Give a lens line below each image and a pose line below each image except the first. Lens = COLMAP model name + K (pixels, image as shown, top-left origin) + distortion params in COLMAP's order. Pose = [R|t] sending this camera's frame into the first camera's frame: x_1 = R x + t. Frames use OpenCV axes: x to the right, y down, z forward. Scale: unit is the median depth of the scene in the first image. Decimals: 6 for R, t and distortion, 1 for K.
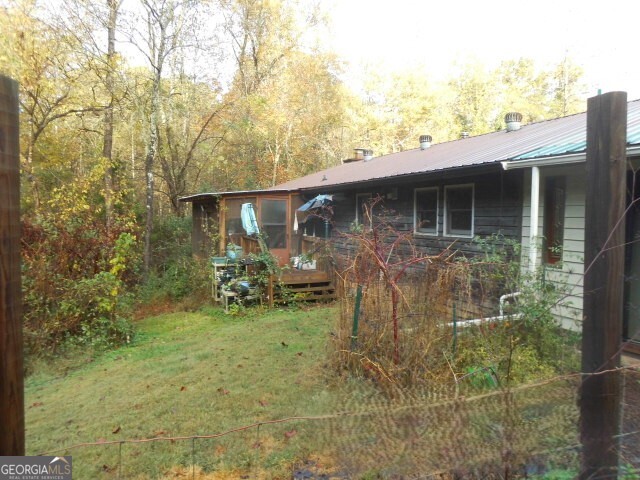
lens RADIAL K [[453.8, 0, 320.0], [0, 453.8, 240.0], [0, 0, 1]] dist [0.002536, -0.000004]
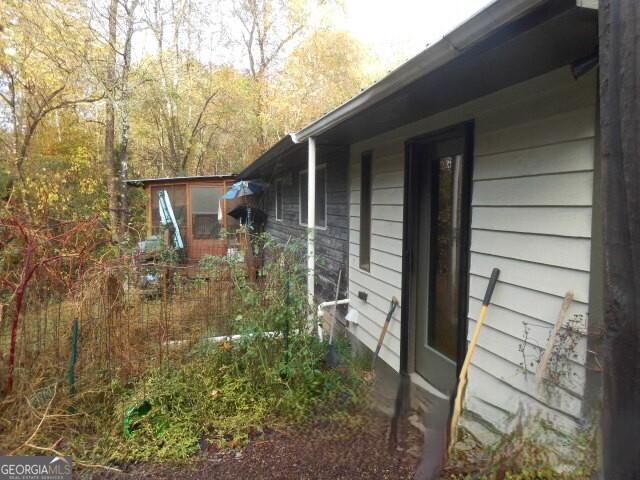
lens RADIAL K [[449.9, 0, 320.0], [0, 449.9, 240.0], [0, 0, 1]] dist [-0.008552, -0.005187]
pose [[0.987843, 0.009945, -0.155139, 0.278983], [-0.005856, 0.999624, 0.026792, -0.005162], [0.155347, -0.025558, 0.987529, 0.116442]]
